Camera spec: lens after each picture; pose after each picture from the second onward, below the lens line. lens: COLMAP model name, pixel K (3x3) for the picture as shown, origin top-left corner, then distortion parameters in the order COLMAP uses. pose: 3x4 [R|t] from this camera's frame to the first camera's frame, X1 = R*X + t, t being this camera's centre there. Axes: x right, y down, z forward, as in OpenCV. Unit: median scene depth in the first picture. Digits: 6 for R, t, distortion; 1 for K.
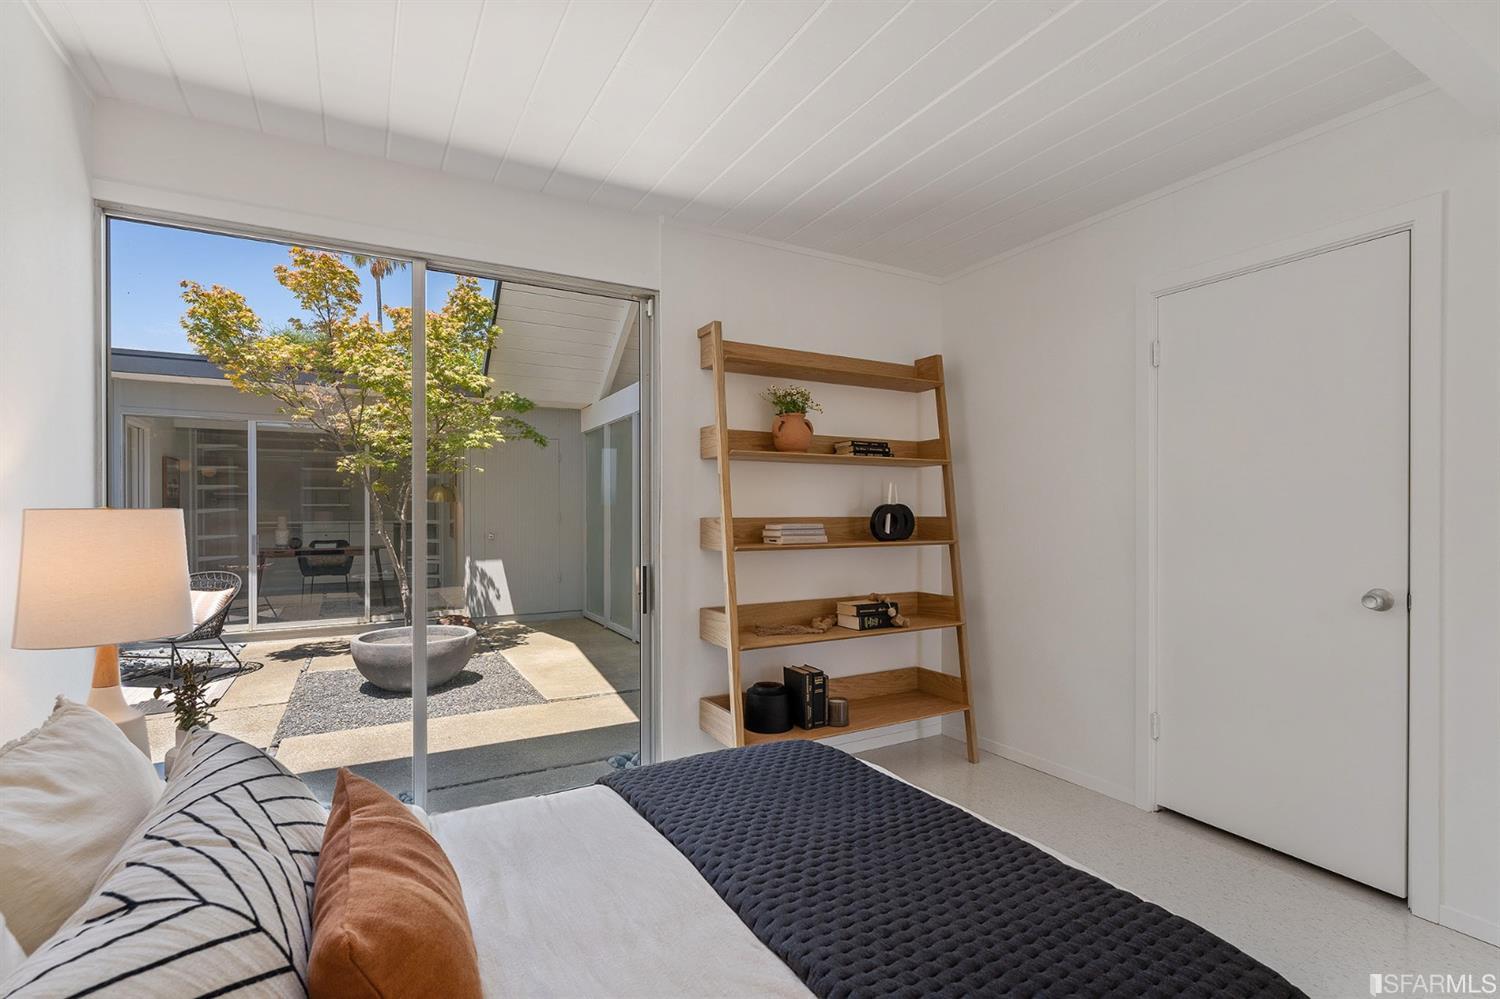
lens RADIAL K [[703.0, 0, 750.0], [0, 703.0, 499.5], [0, 0, 1]] dist [0.001573, -0.000029]
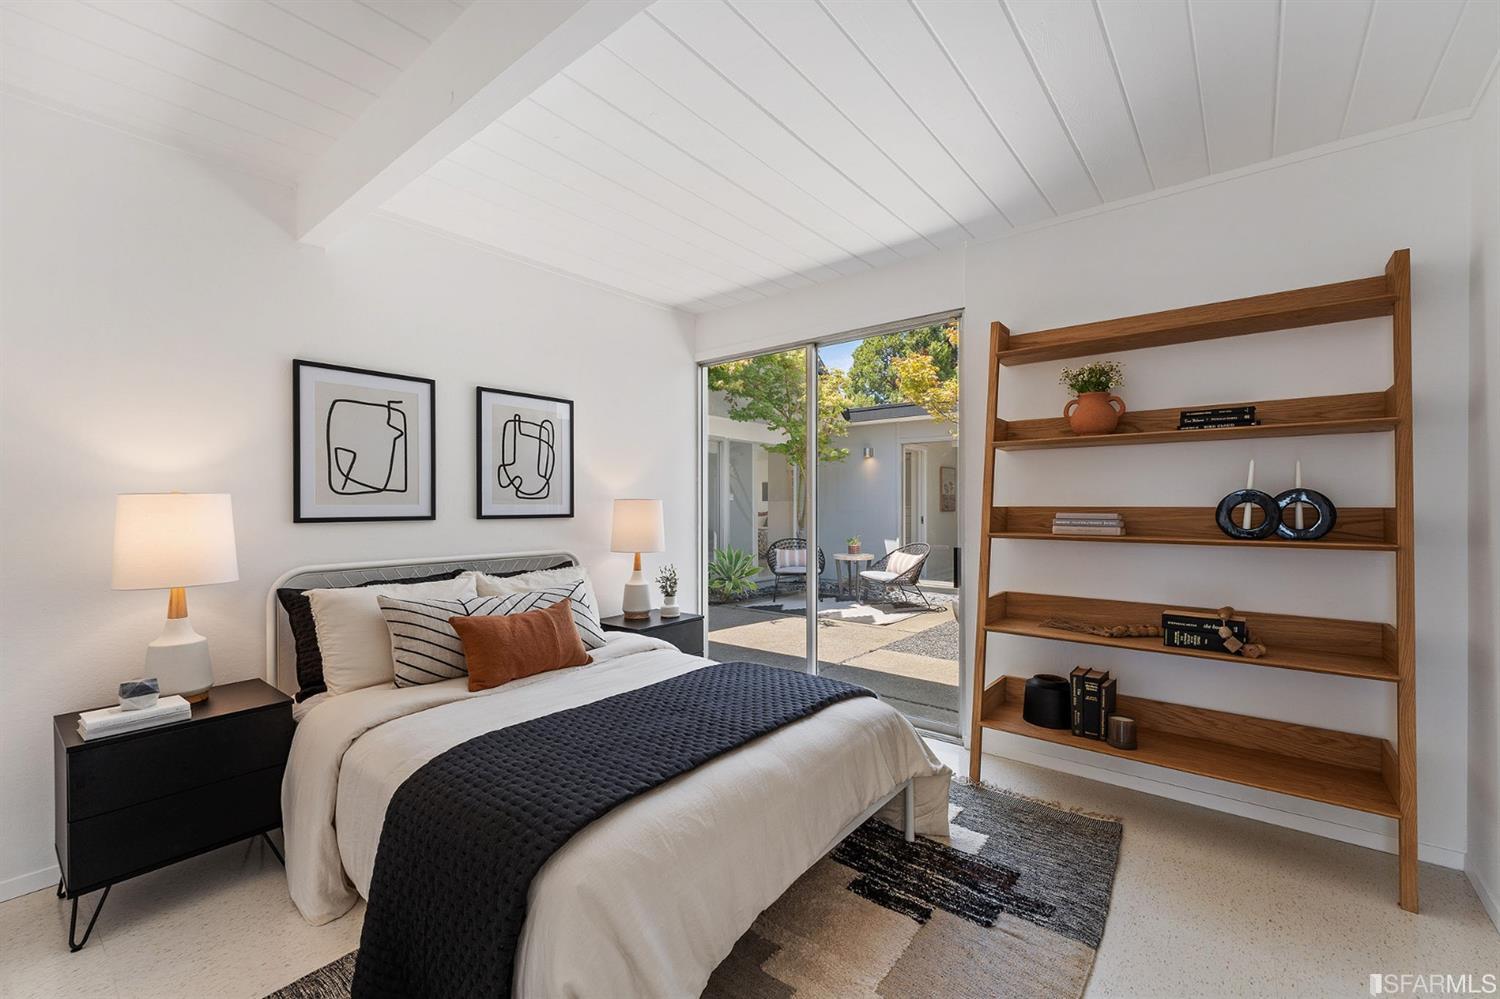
lens RADIAL K [[623.8, 0, 750.0], [0, 623.8, 499.5], [0, 0, 1]] dist [0.001586, 0.000391]
pose [[0.378651, -0.003758, -0.925532, 0.609450], [0.006464, 0.999978, -0.001416, 0.014377], [0.925517, -0.005447, 0.378667, 0.266299]]
